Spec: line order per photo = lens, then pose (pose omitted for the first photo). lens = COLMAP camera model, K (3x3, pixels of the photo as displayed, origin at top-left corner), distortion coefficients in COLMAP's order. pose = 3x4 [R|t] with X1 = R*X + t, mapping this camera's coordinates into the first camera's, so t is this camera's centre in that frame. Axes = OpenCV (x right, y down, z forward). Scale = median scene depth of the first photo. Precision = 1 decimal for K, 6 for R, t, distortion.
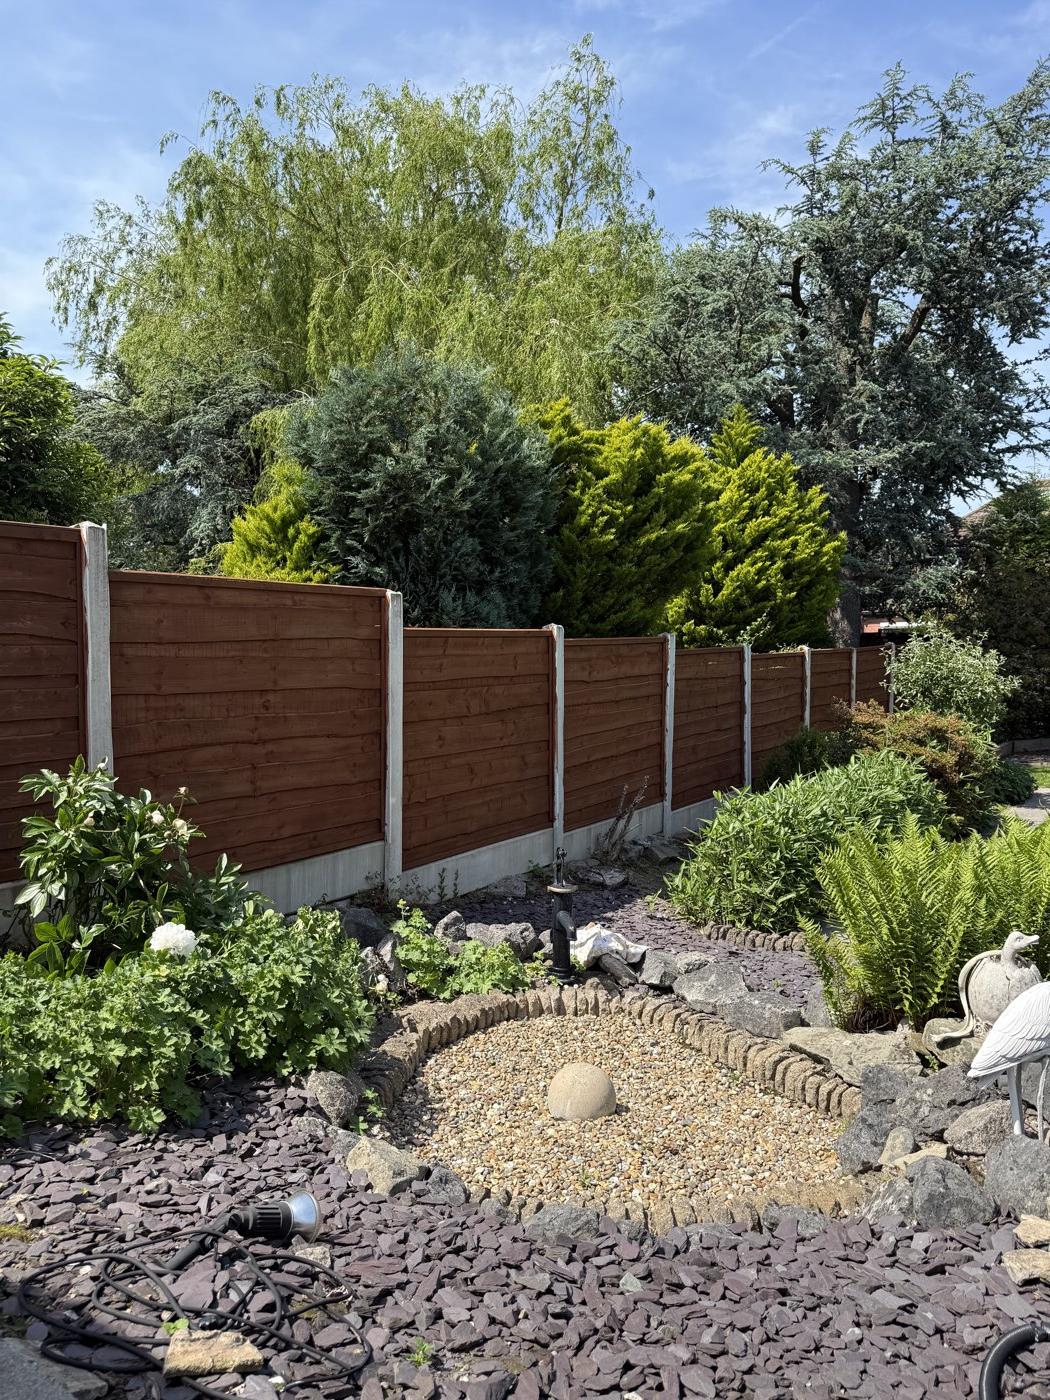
lens RADIAL K [[954.6, 0, 525.0], [0, 954.6, 700.0], [0, 0, 1]] dist [0.093952, -0.117796]
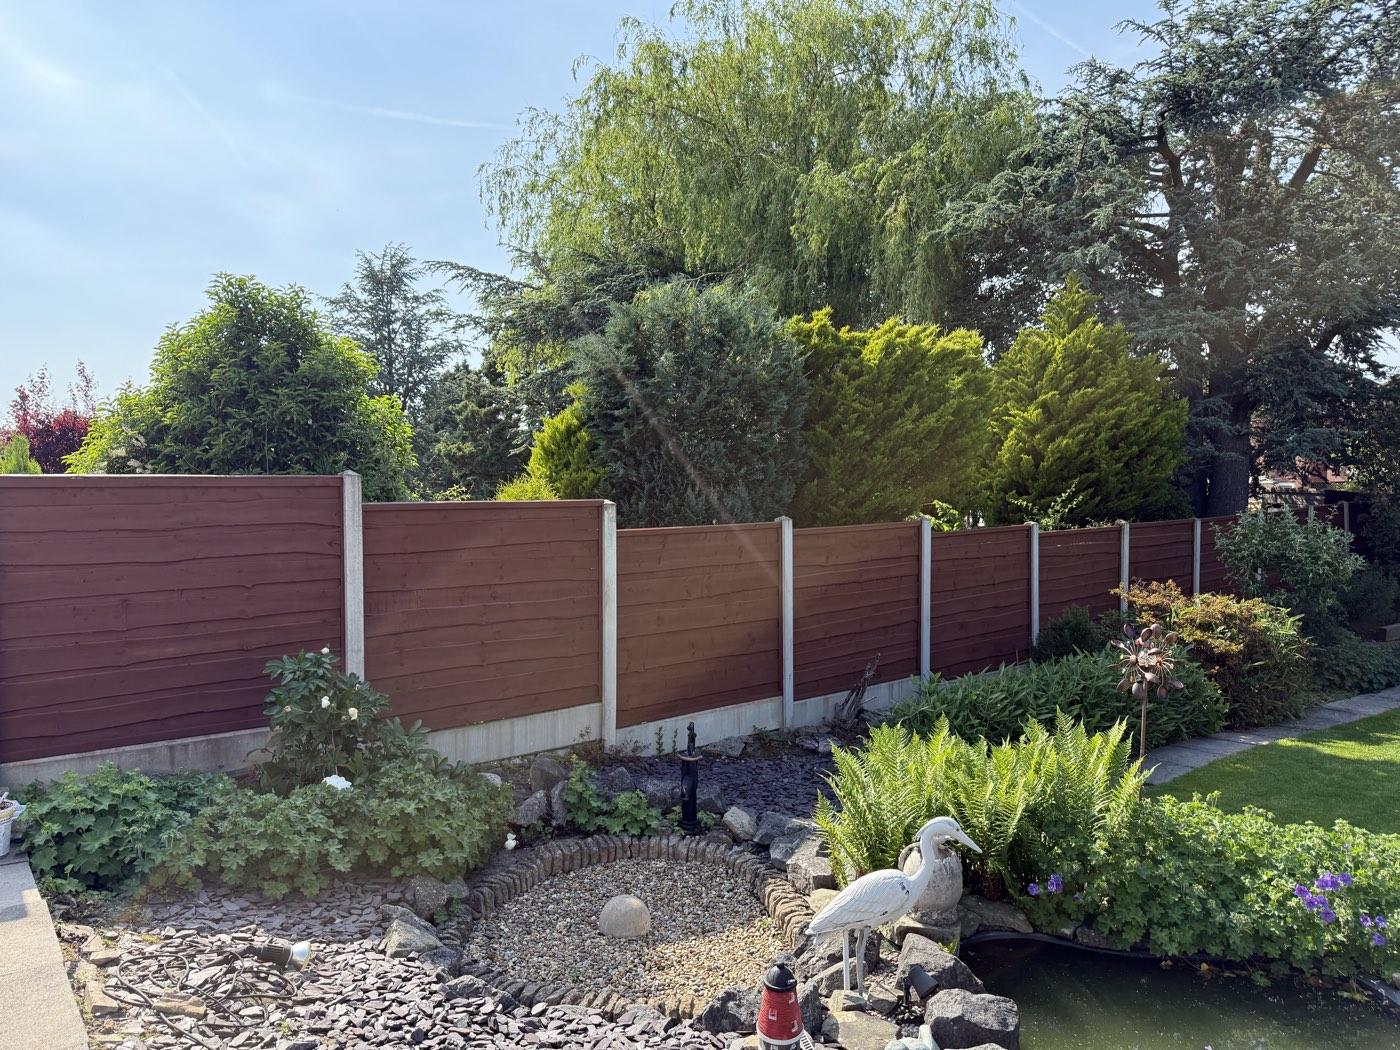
lens RADIAL K [[954.6, 0, 700.0], [0, 954.6, 525.0], [0, 0, 1]] dist [0.093952, -0.117796]
pose [[0.959362, 0.012023, -0.281922, 0.230317], [-0.015243, 0.999841, -0.009231, -0.052506], [0.281766, 0.013153, 0.959393, -0.108277]]
